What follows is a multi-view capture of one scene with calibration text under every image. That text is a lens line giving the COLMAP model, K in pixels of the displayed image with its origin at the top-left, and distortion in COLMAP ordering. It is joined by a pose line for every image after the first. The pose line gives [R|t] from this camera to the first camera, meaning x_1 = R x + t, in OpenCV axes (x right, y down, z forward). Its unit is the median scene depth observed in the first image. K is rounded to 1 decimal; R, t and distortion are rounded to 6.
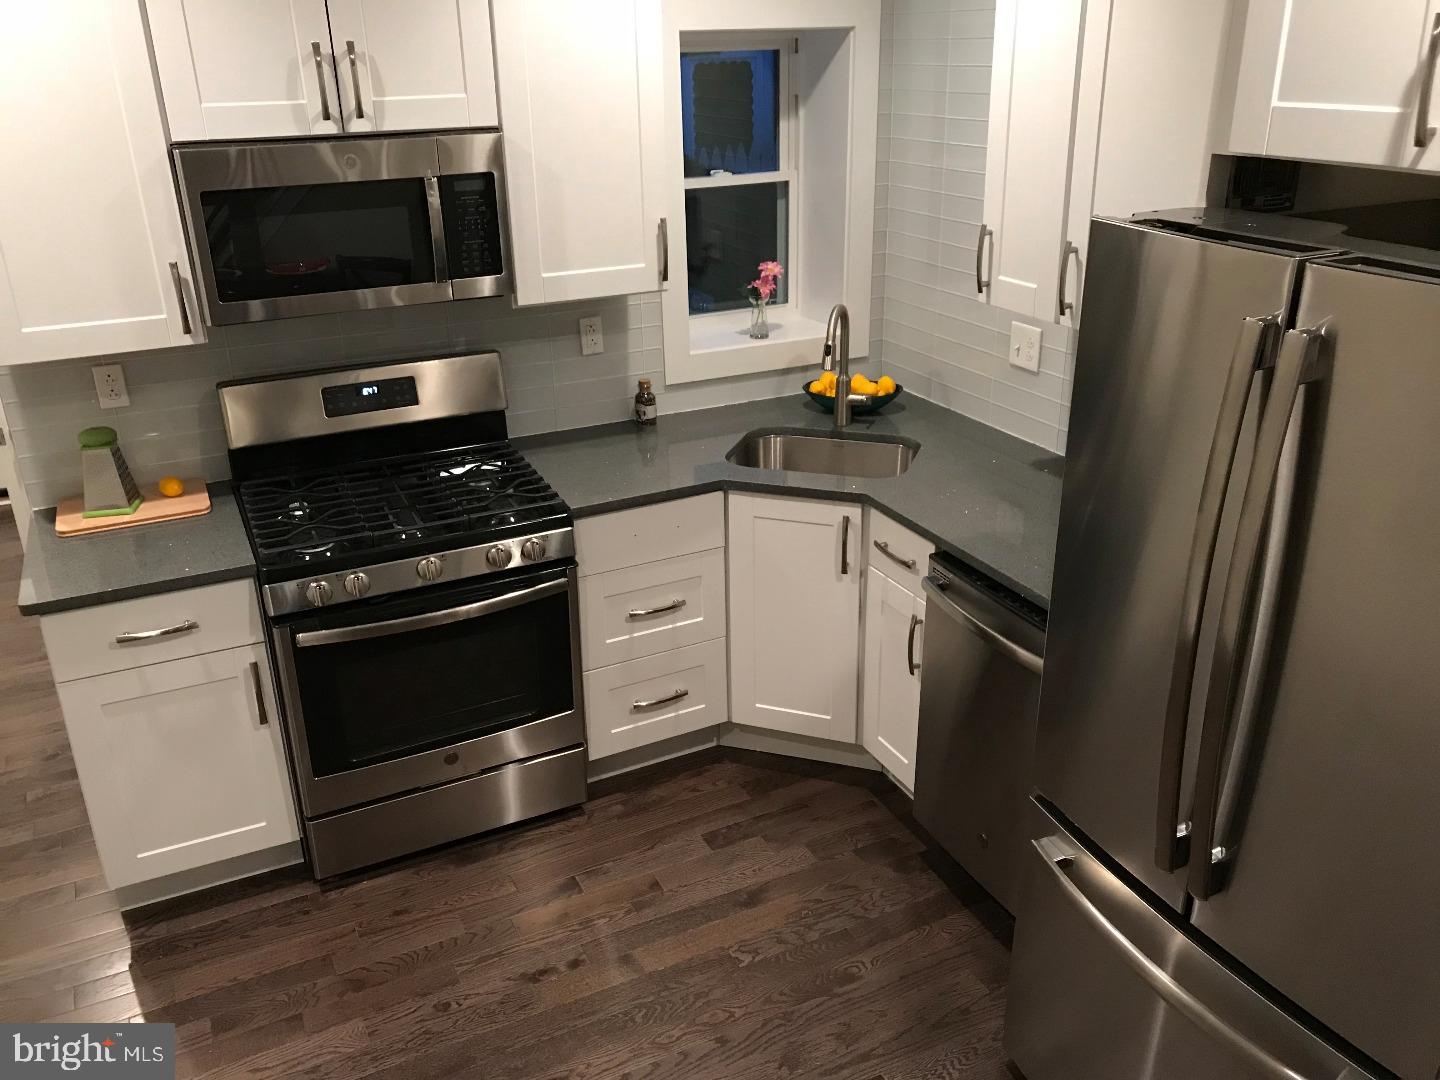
lens RADIAL K [[1193.6, 0, 711.3], [0, 1193.6, 525.6], [0, 0, 1]] dist [0.074827, -0.089552]
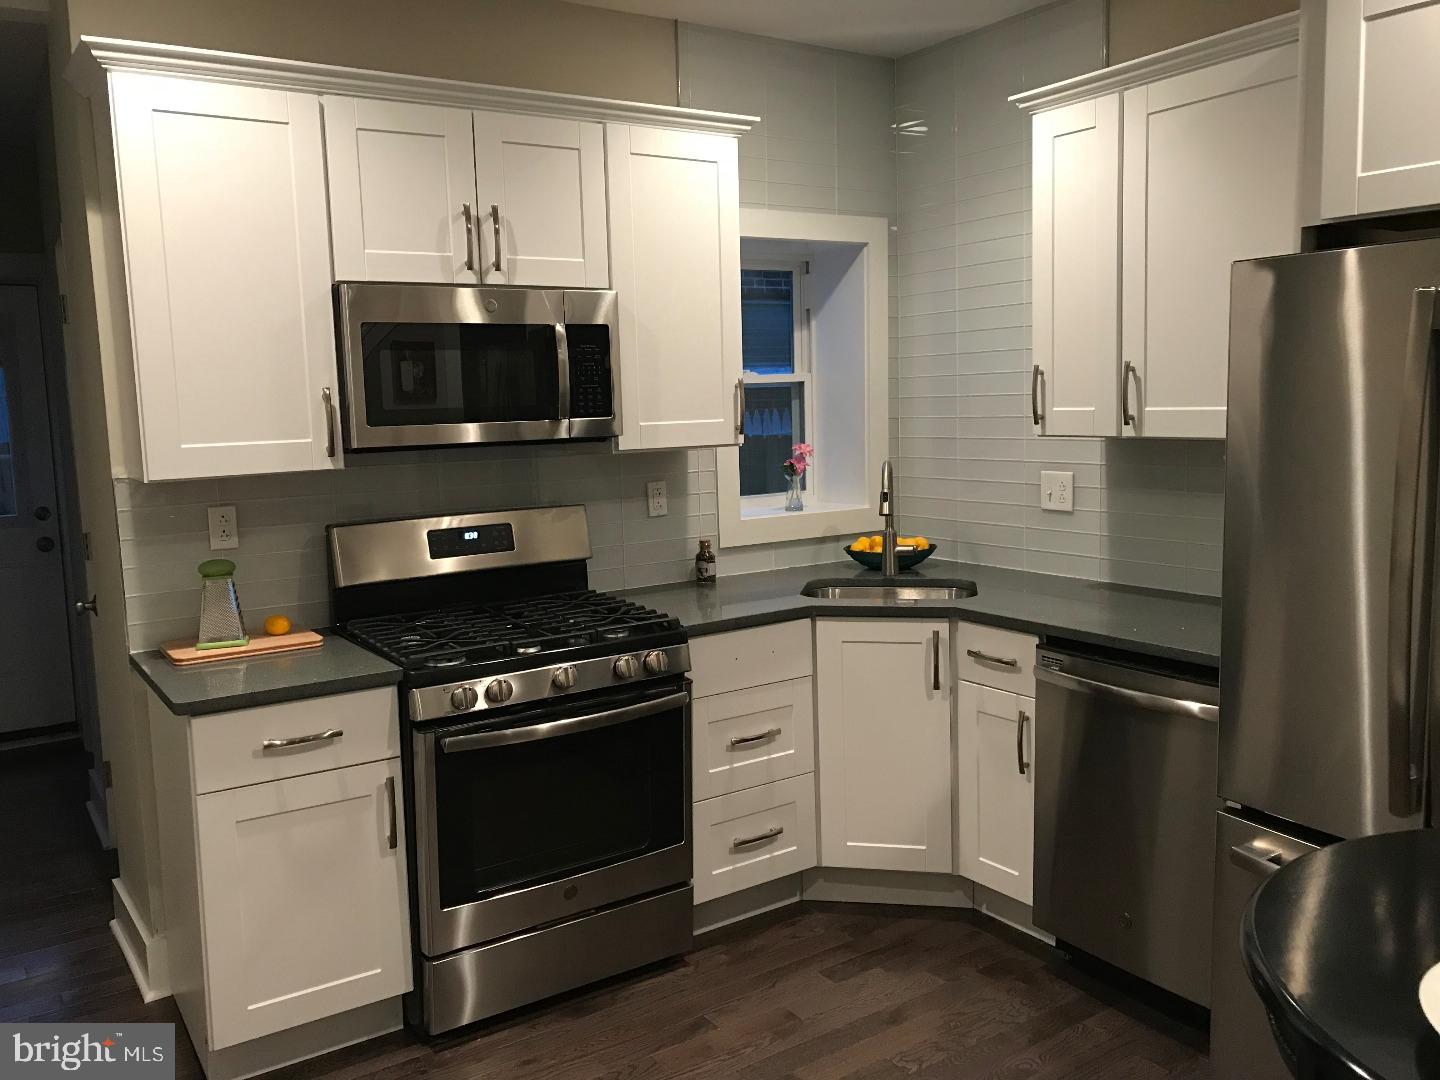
lens RADIAL K [[1193.6, 0, 724.3], [0, 1193.6, 524.9], [0, 0, 1]] dist [0.074827, -0.089552]
pose [[0.989597, -0.024318, 0.141799, -0.220518], [0.062099, 0.961269, -0.268526, 0.174982], [-0.129777, 0.274538, 0.952778, -0.012588]]
